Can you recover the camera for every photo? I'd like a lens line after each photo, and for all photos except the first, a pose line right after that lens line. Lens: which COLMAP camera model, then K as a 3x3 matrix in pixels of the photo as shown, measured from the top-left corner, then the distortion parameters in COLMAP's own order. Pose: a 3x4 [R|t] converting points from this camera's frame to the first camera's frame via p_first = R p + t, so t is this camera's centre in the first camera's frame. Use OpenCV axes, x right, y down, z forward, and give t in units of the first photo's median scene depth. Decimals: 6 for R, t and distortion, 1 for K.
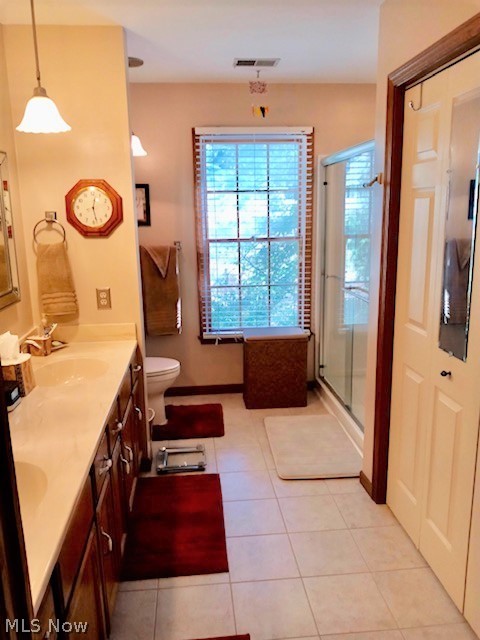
lens RADIAL K [[510.8, 0, 242.2], [0, 510.8, 320.8], [0, 0, 1]] dist [0.093858, -0.167408]
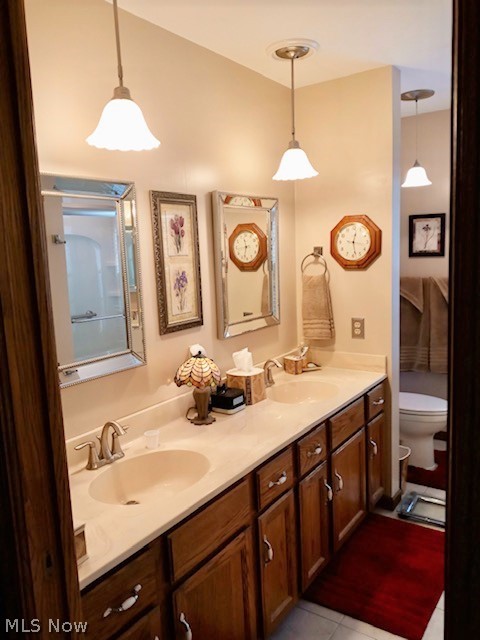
lens RADIAL K [[510.8, 0, 242.2], [0, 510.8, 320.8], [0, 0, 1]] dist [0.093858, -0.167408]
pose [[0.756731, 0.073938, -0.649532, 0.233276], [-0.108874, 0.993961, -0.013696, -0.019238], [0.644597, 0.081081, 0.760211, 0.065571]]
